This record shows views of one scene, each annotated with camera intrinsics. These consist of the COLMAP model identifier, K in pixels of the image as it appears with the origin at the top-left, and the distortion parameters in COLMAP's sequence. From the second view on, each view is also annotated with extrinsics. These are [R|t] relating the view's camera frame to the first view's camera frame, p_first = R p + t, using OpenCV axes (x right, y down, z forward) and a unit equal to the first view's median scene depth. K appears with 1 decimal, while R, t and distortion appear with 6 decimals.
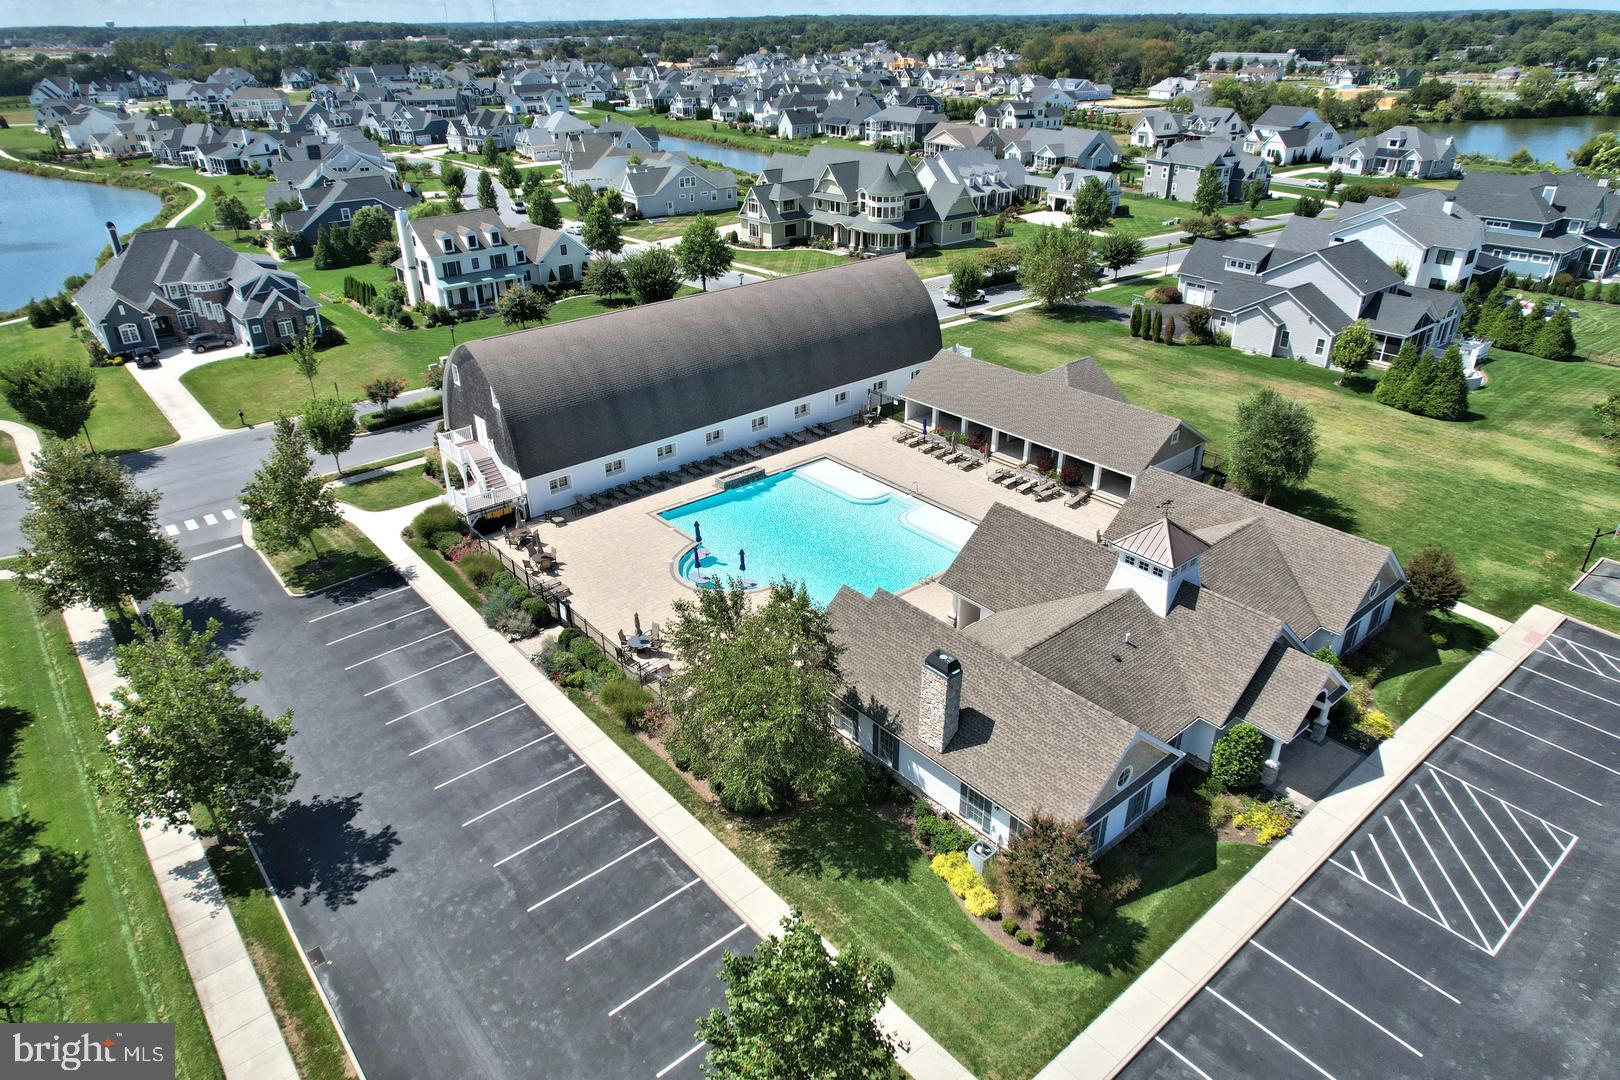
lens RADIAL K [[1030.9, 0, 803.8], [0, 1030.9, 548.7], [0, 0, 1]] dist [-0.071828, 0.066673]
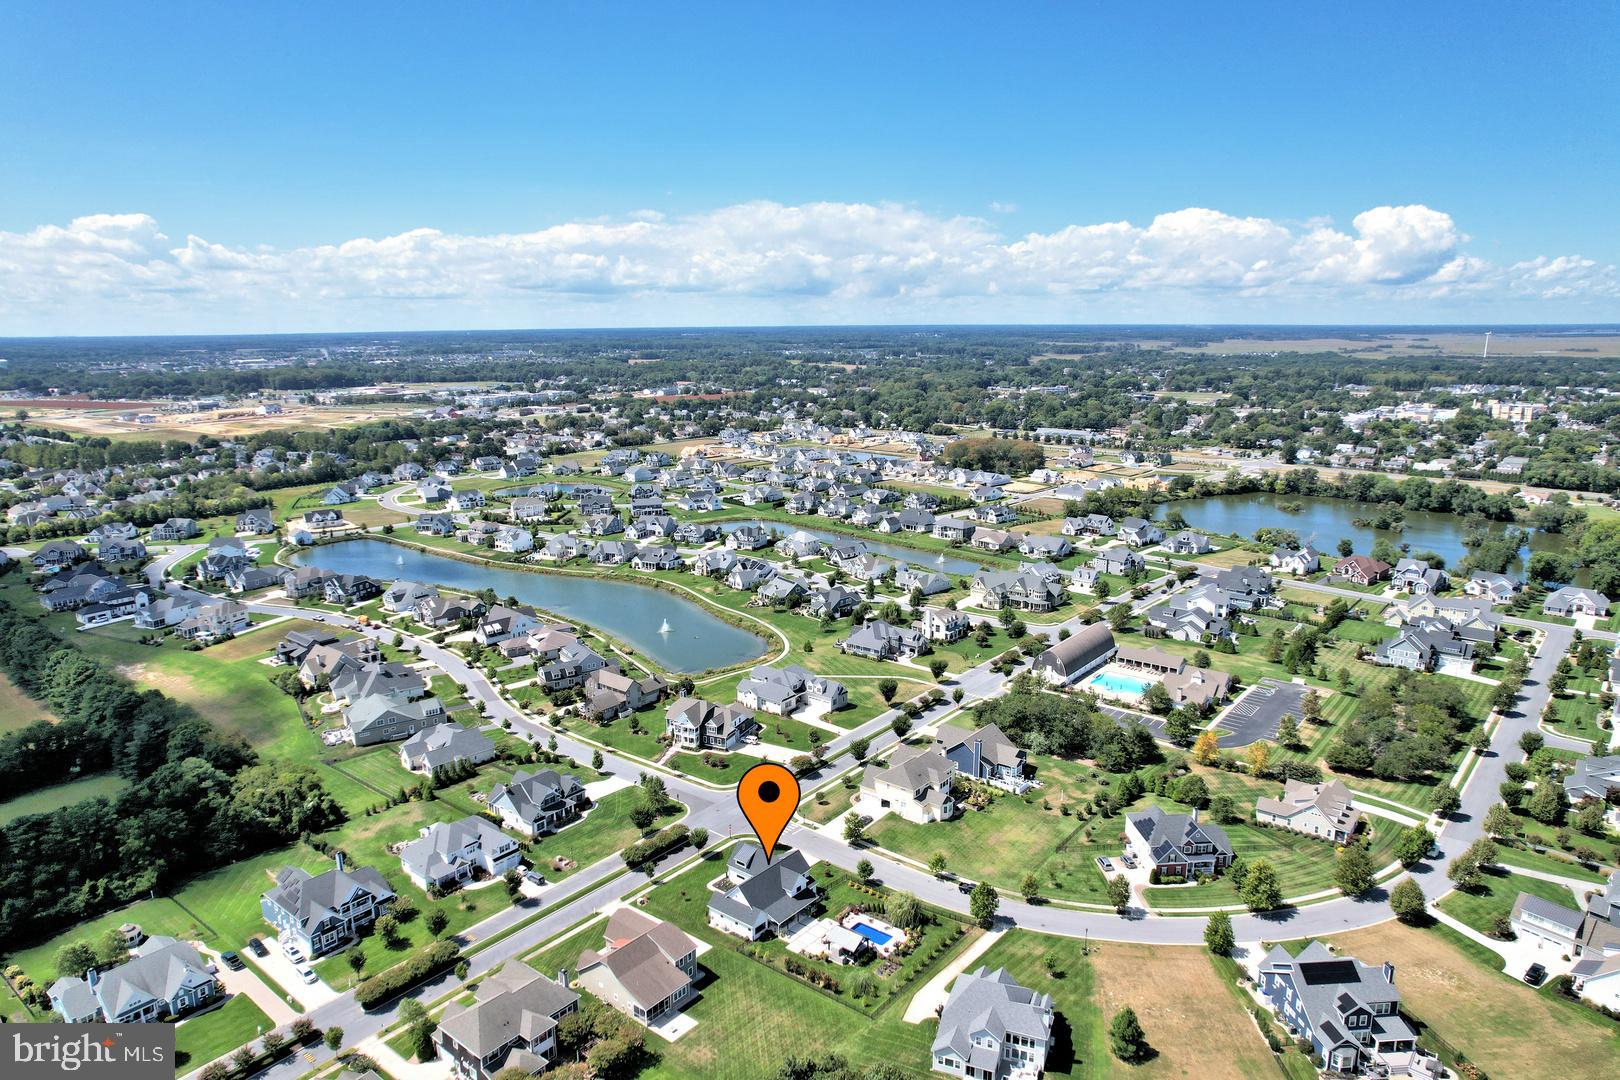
lens RADIAL K [[1030.9, 0, 803.8], [0, 1030.9, 548.7], [0, 0, 1]] dist [-0.071828, 0.066673]
pose [[0.981971, -0.038009, 0.185171, -1.489728], [0.085523, 0.962919, -0.255877, 0.304565], [-0.168579, 0.267100, 0.948809, -2.250896]]
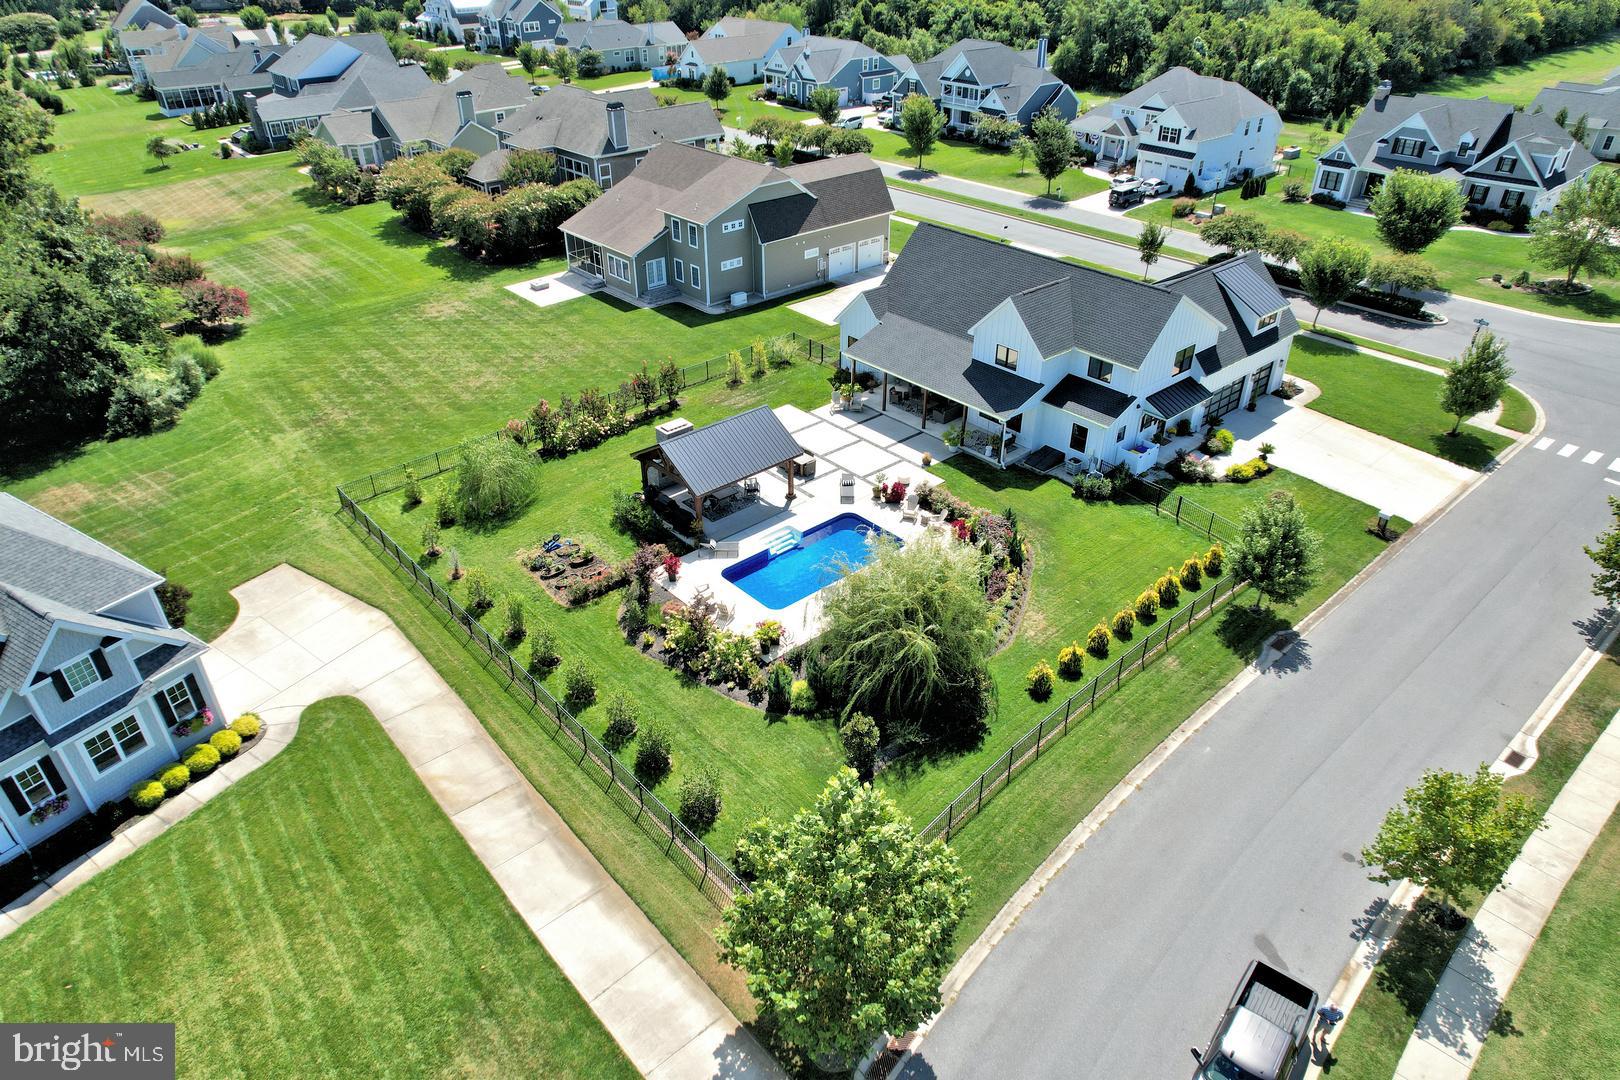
lens RADIAL K [[1030.9, 0, 803.8], [0, 1030.9, 548.7], [0, 0, 1]] dist [-0.071828, 0.066673]
pose [[0.017366, 0.549887, -0.835058, -0.689677], [-0.460171, 0.745867, 0.481585, 0.296575], [0.887660, 0.375906, 0.265995, -0.466367]]
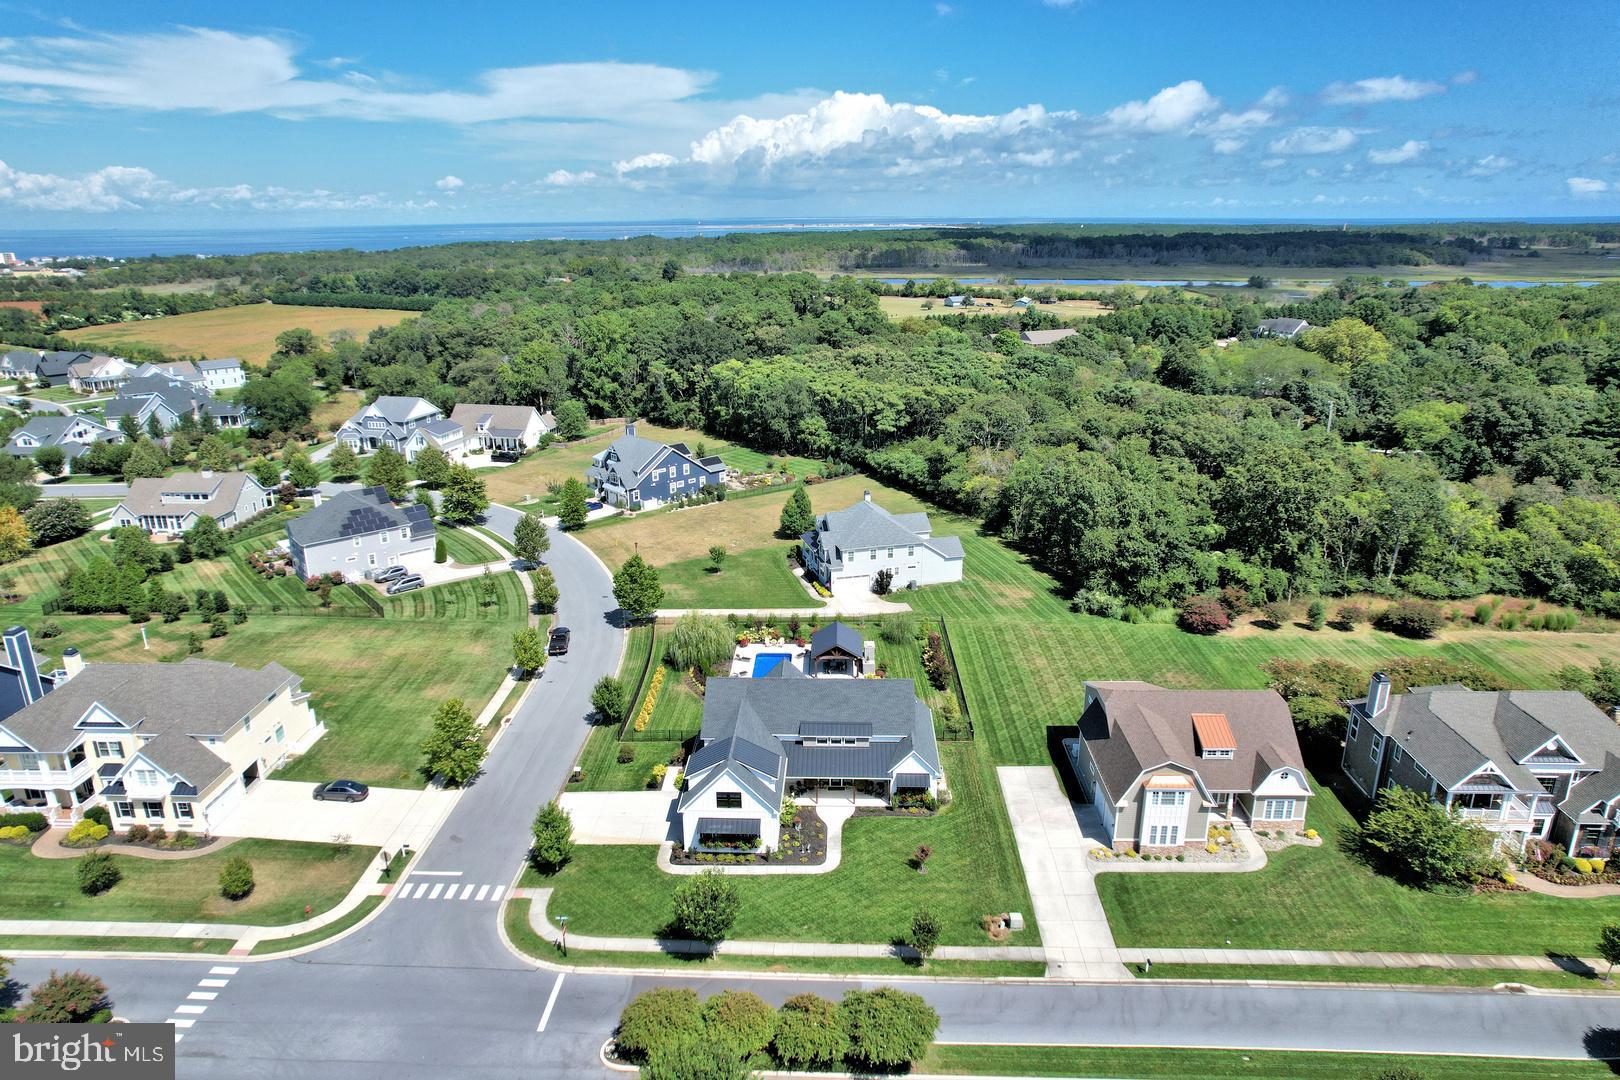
lens RADIAL K [[1024.8, 0, 804.1], [0, 1024.8, 562.0], [0, 0, 1]] dist [-0.071707, 0.065930]
pose [[-0.742603, -0.200874, 0.638898, -1.739742], [0.325609, 0.725341, 0.606514, -0.202085], [-0.585252, 0.658430, -0.473234, 0.068530]]
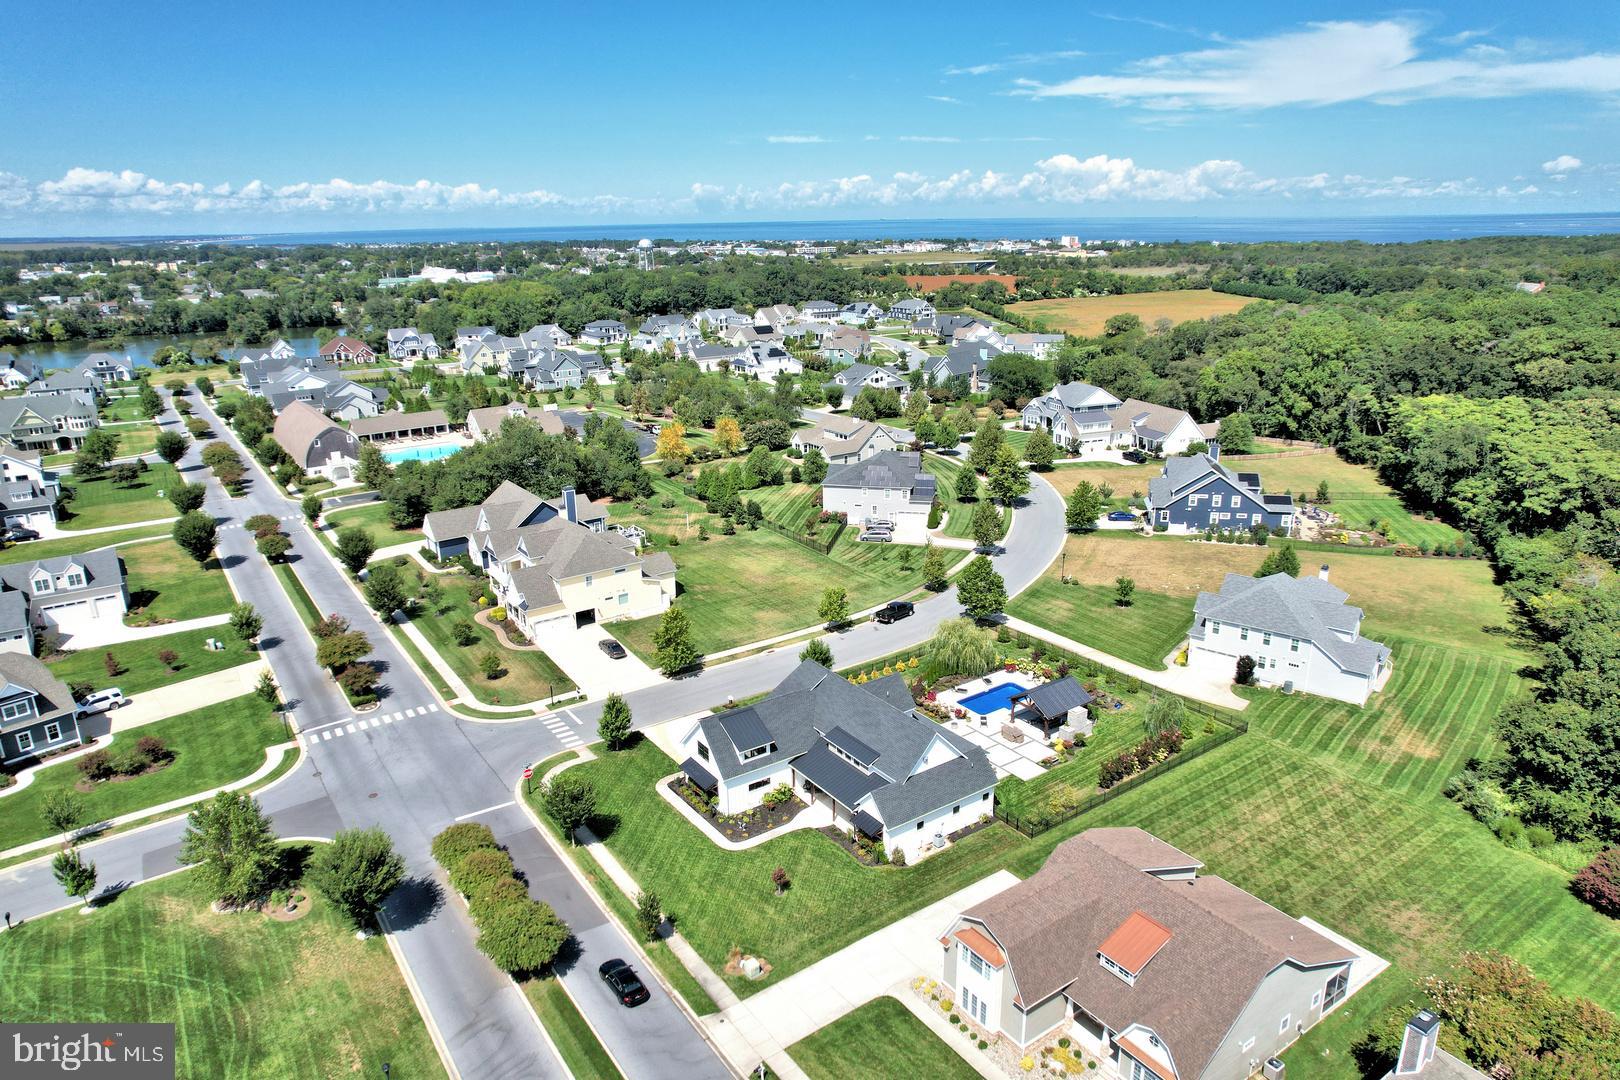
lens RADIAL K [[1030.9, 0, 803.8], [0, 1030.9, 548.7], [0, 0, 1]] dist [-0.071828, 0.066673]
pose [[0.092903, -0.298546, 0.949863, -1.997260], [0.477240, 0.850614, 0.220675, 0.070172], [-0.873848, 0.432811, 0.221503, -0.464448]]
